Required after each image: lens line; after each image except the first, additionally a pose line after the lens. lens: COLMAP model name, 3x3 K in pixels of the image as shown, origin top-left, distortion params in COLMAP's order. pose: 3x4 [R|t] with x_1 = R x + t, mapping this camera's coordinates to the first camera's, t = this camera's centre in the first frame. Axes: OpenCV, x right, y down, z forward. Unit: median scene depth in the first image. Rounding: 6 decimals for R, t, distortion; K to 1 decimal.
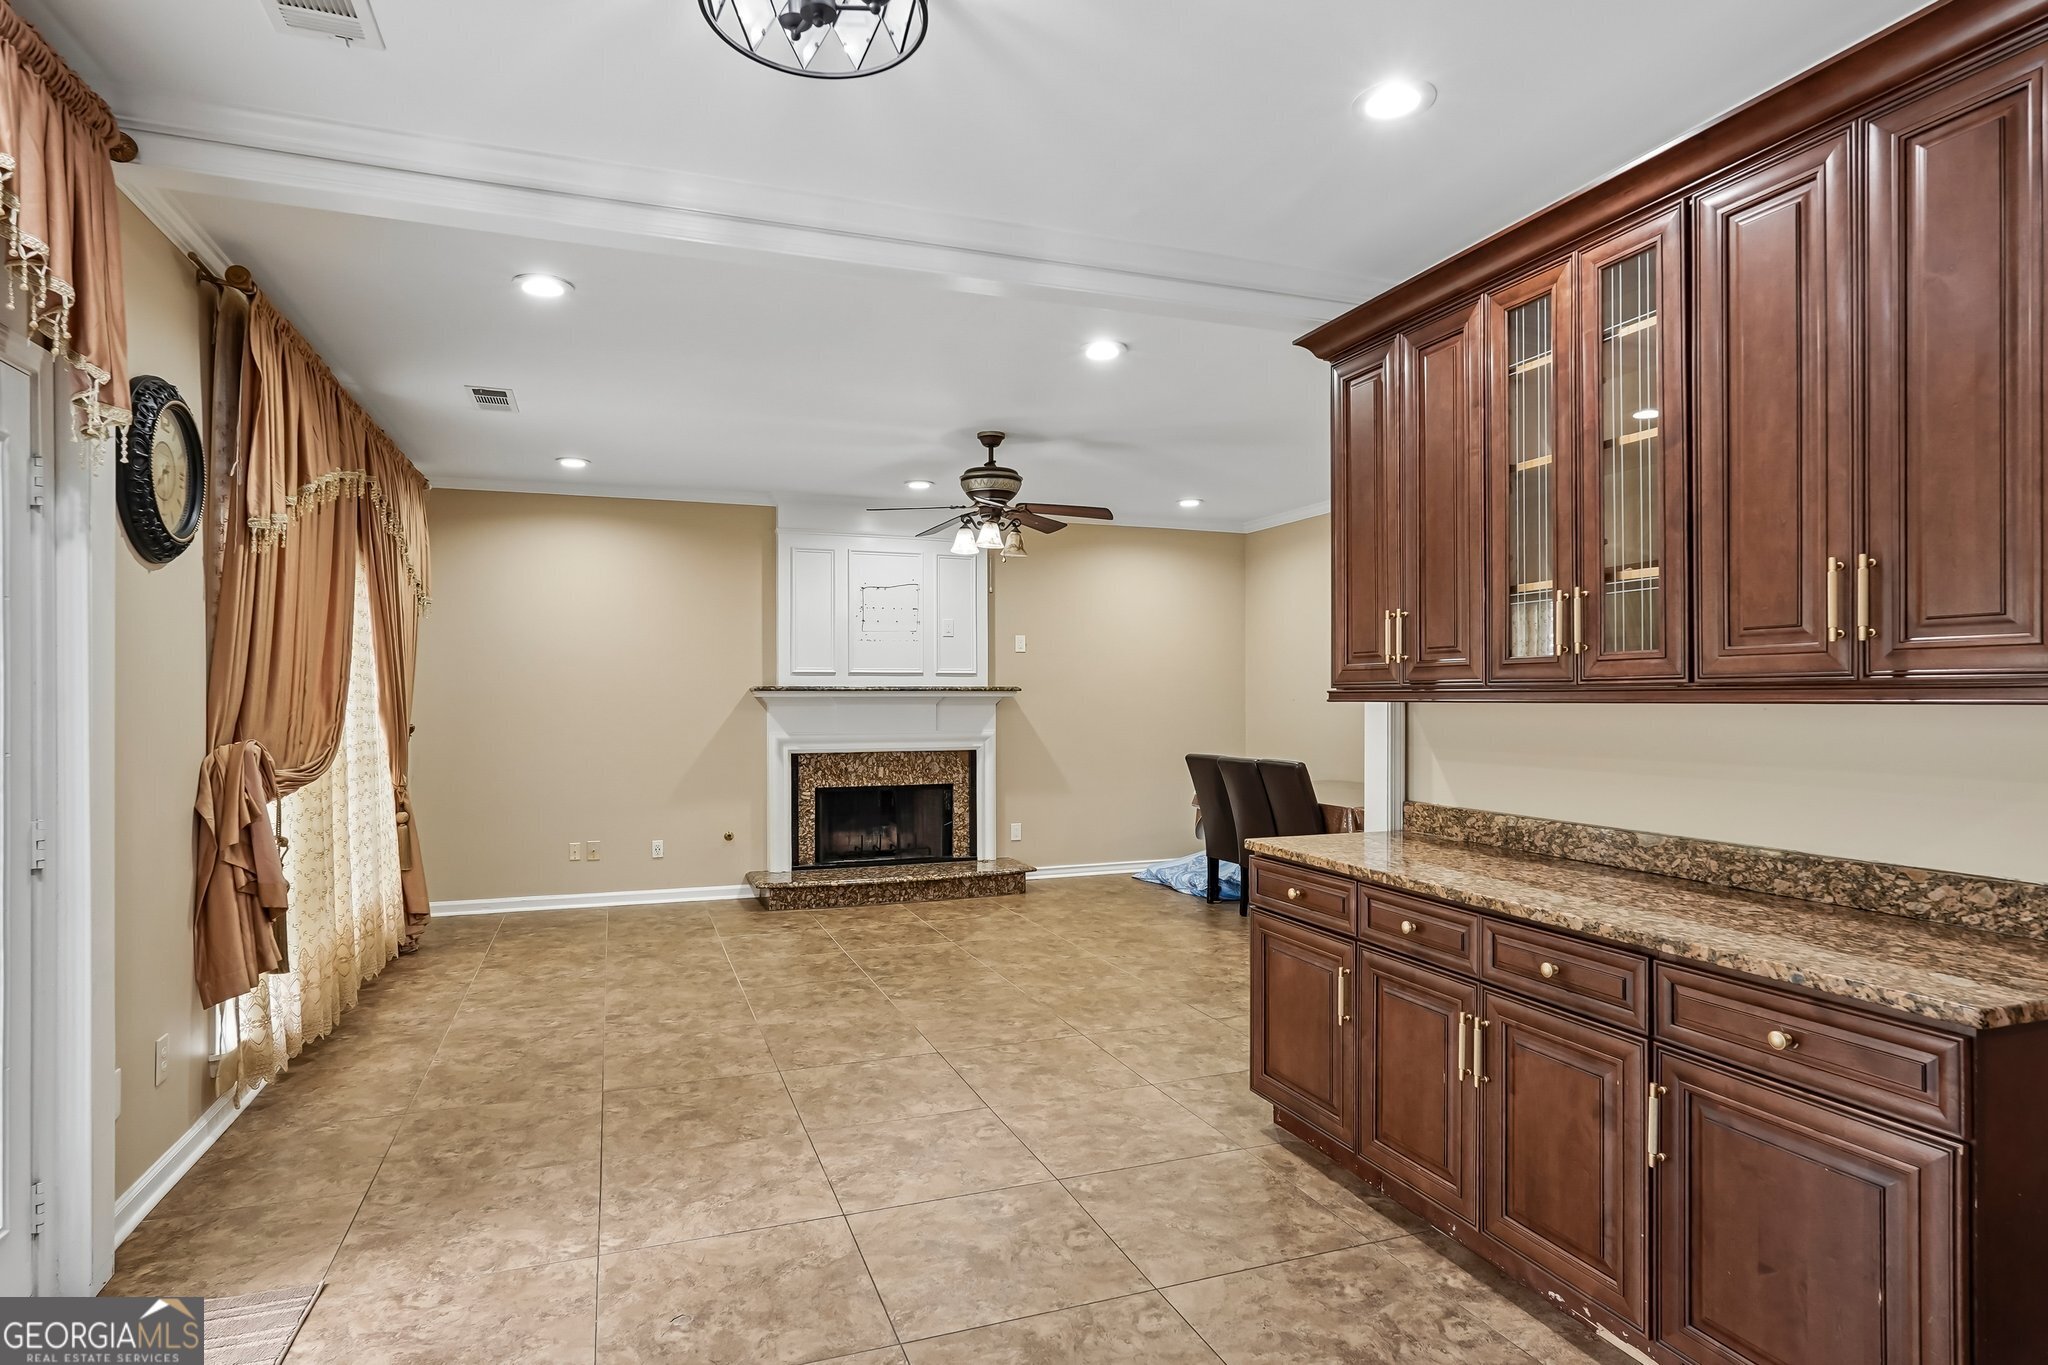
lens RADIAL K [[1103.9, 0, 1025.5], [0, 1103.9, 686.2], [0, 0, 1]] dist [-0.017319, 0.011957]
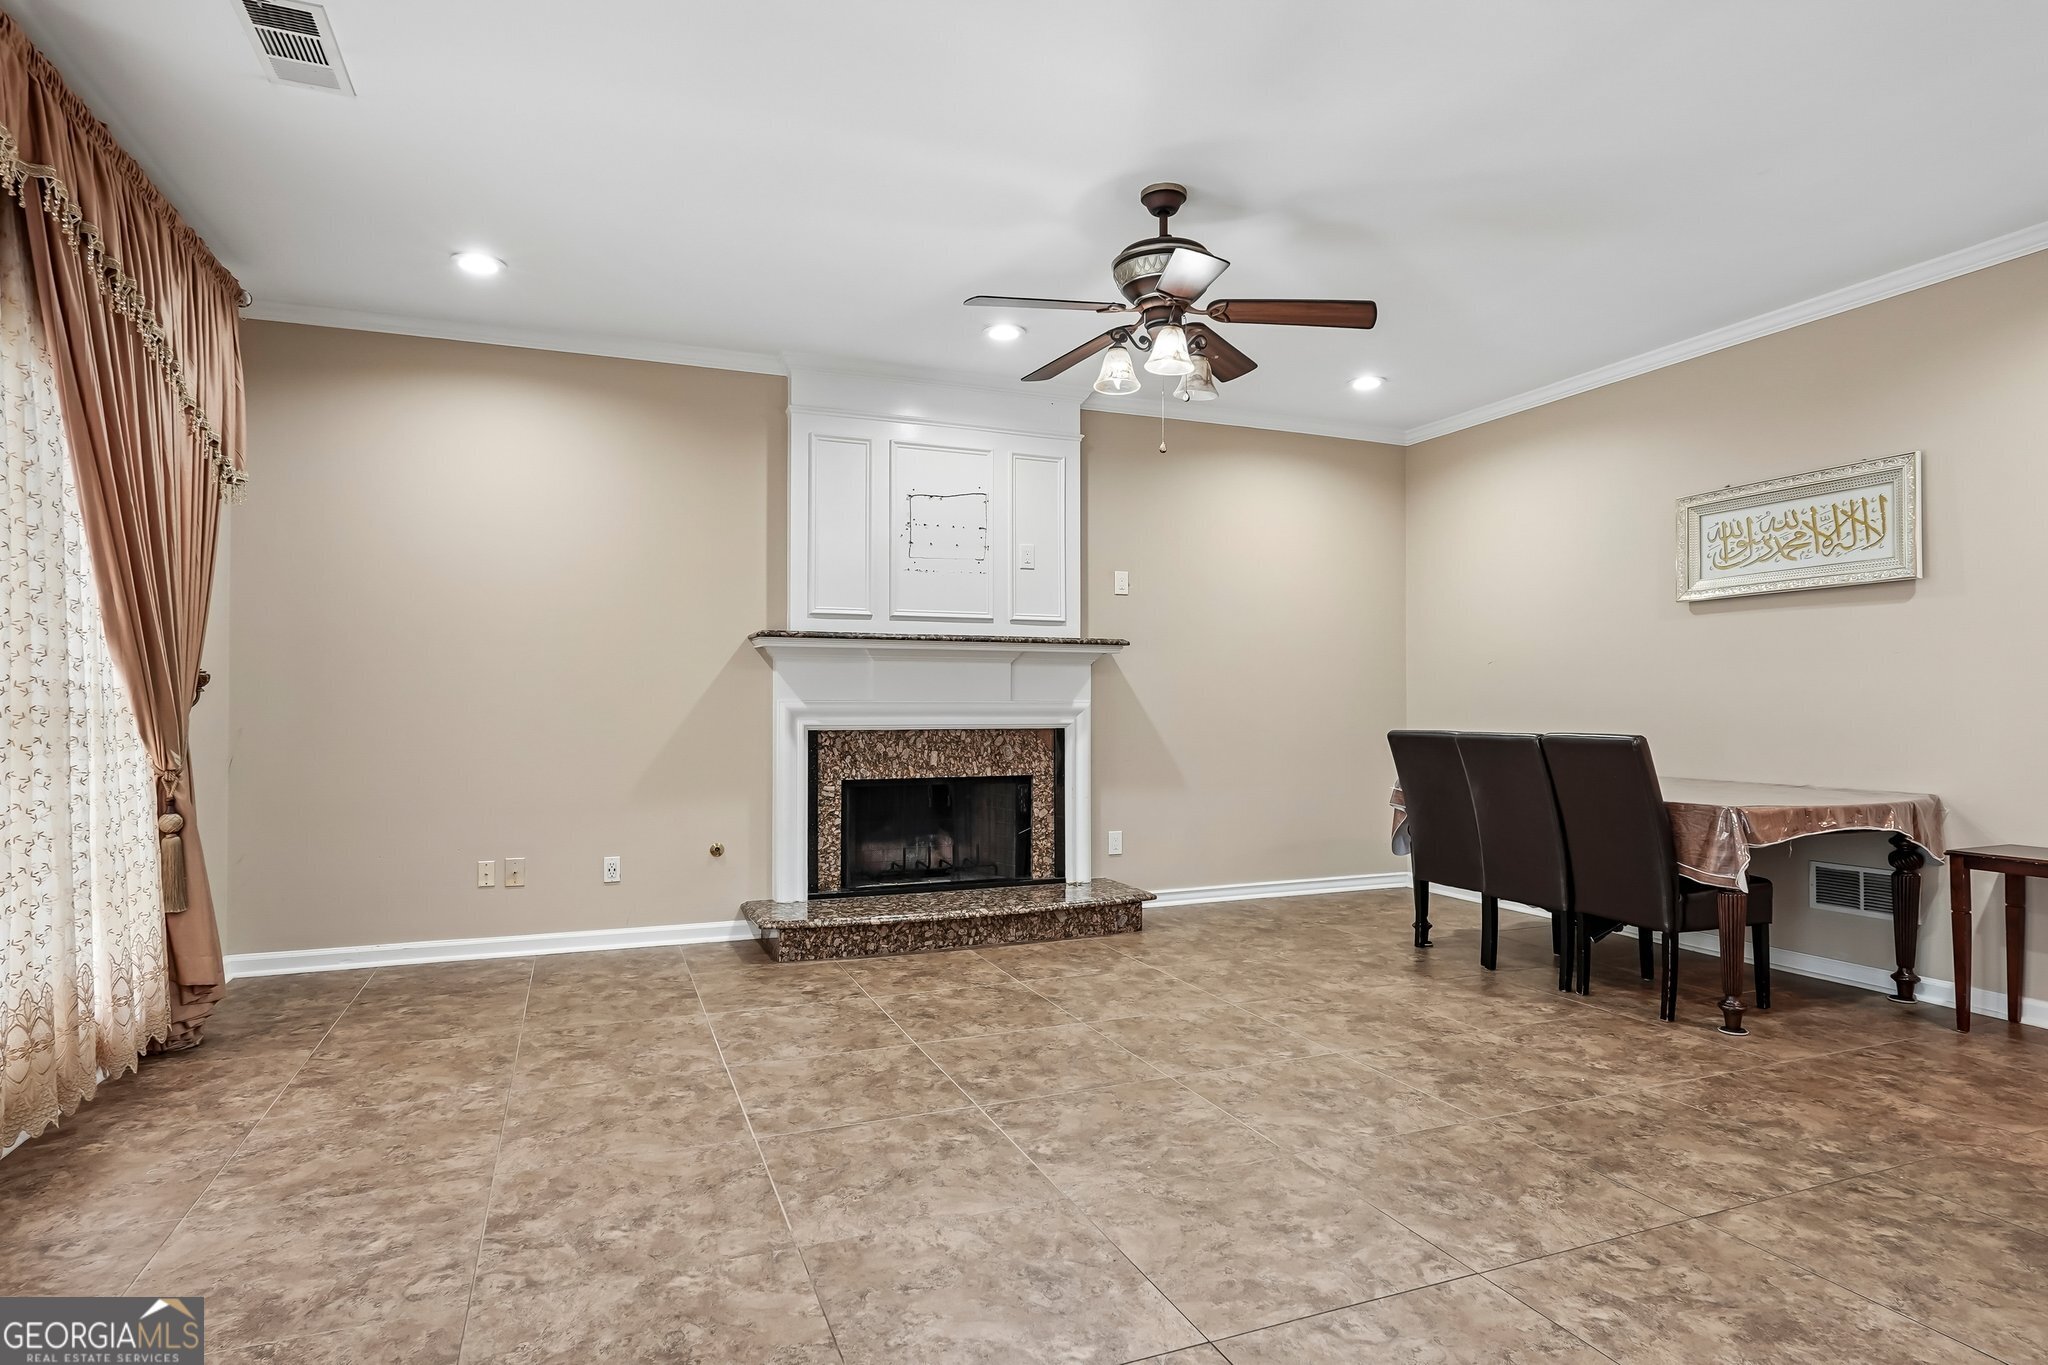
lens RADIAL K [[1095.8, 0, 1030.1], [0, 1095.8, 690.6], [0, 0, 1]] dist [-0.010227, 0.000459]
pose [[0.999549, 0.003835, 0.029800, -0.120371], [-0.003812, 0.999992, -0.000838, 0.046509], [-0.029803, 0.000724, 0.999556, 0.397345]]
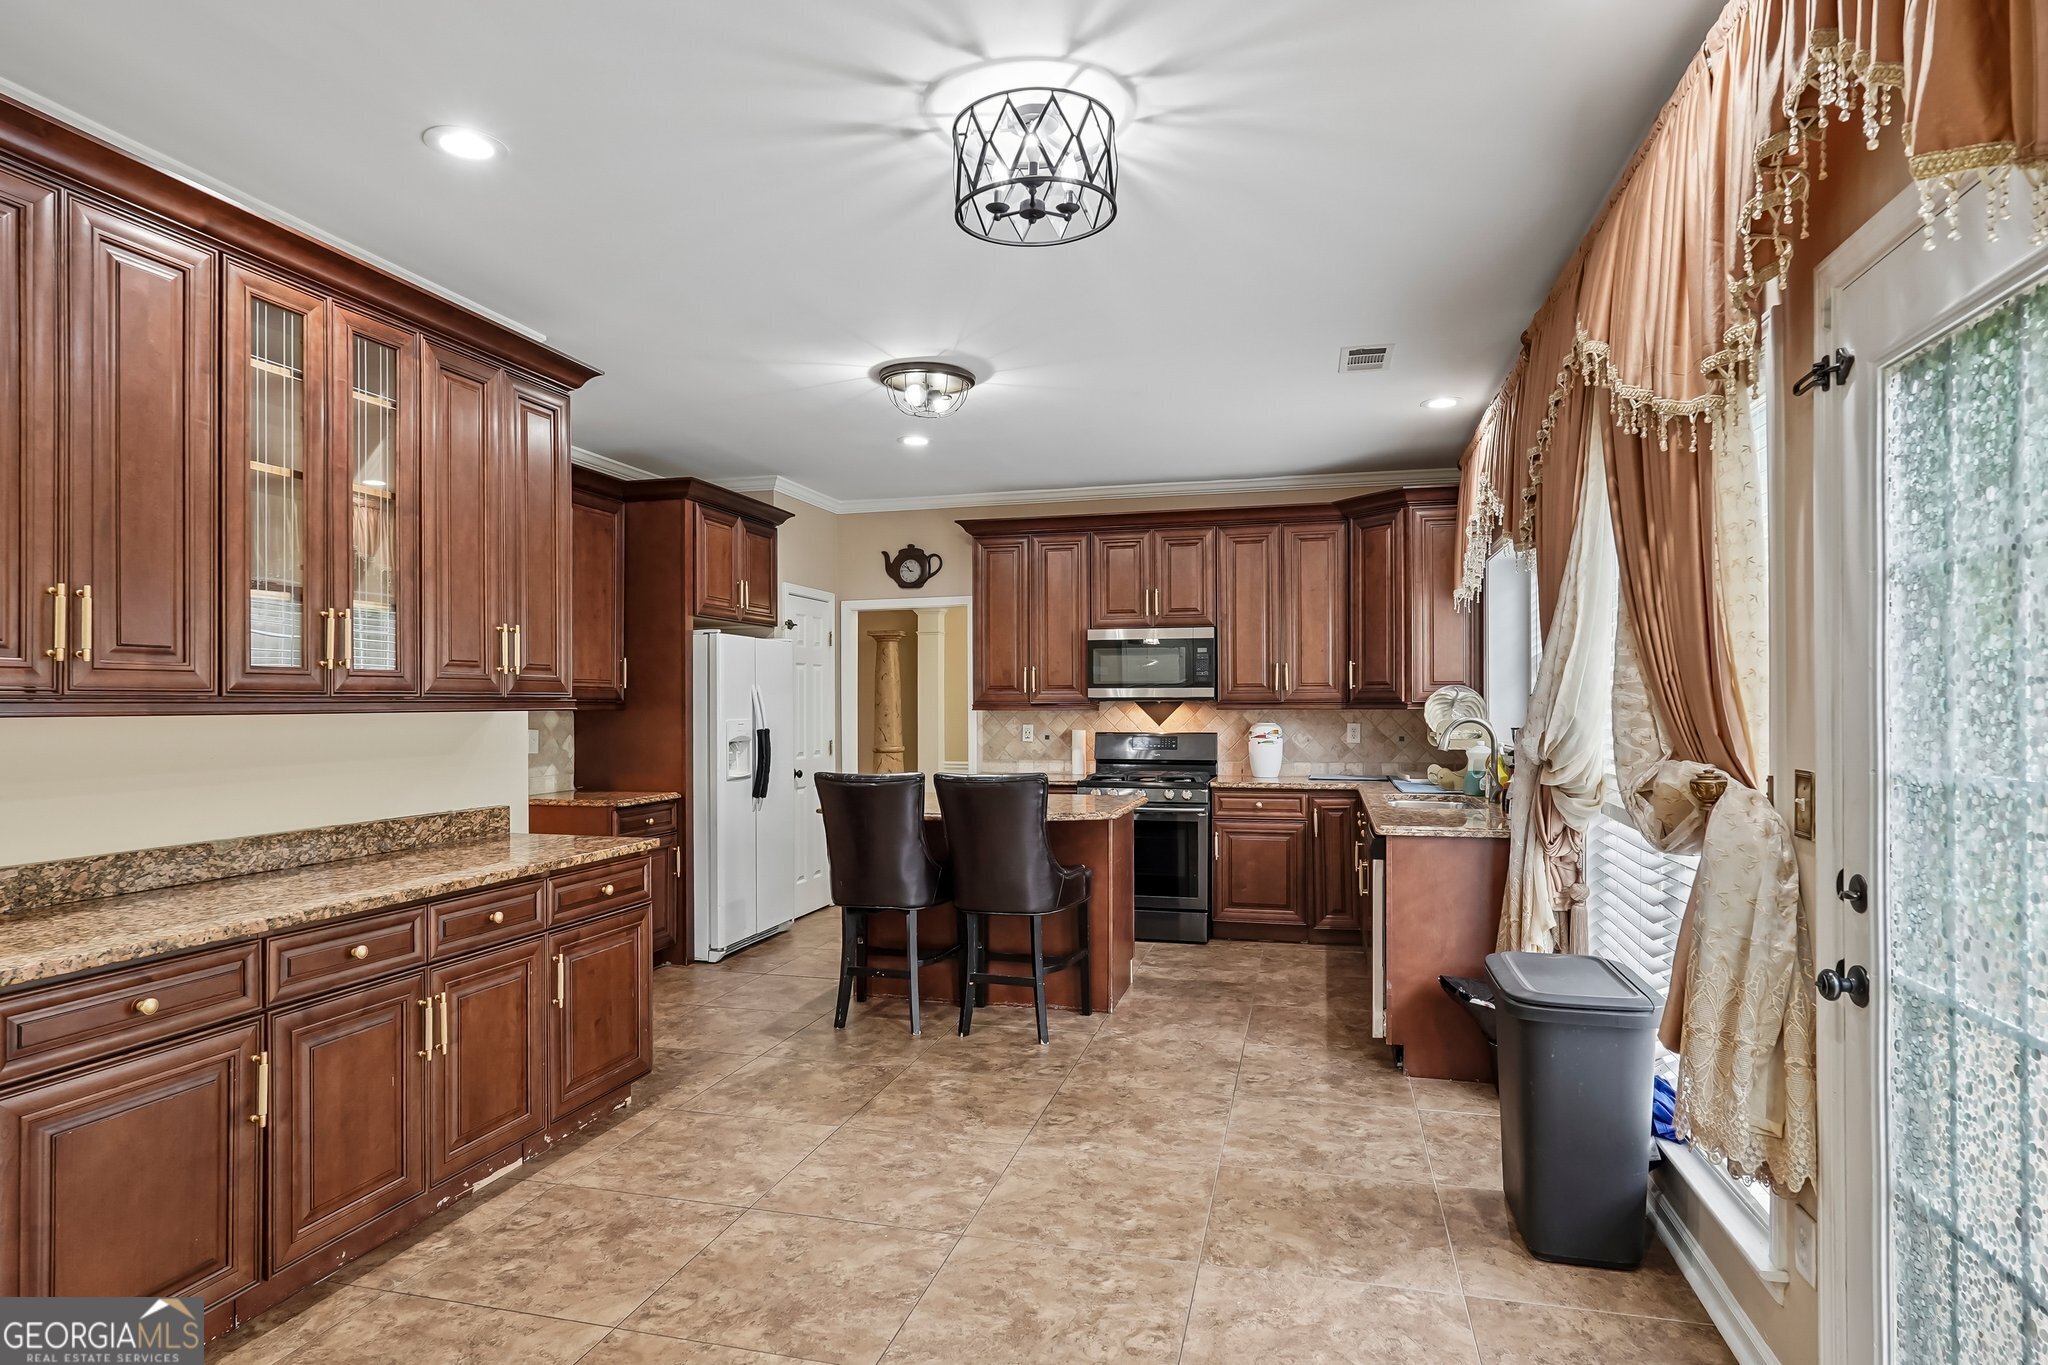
lens RADIAL K [[1119.7, 0, 1020.3], [0, 1119.7, 708.0], [0, 0, 1]] dist [-0.016705, 0.000632]
pose [[-0.816723, 0.003895, 0.577016, -0.310575], [0.000883, 0.999984, -0.005499, 0.007649], [-0.577029, -0.003982, -0.816714, 0.680279]]
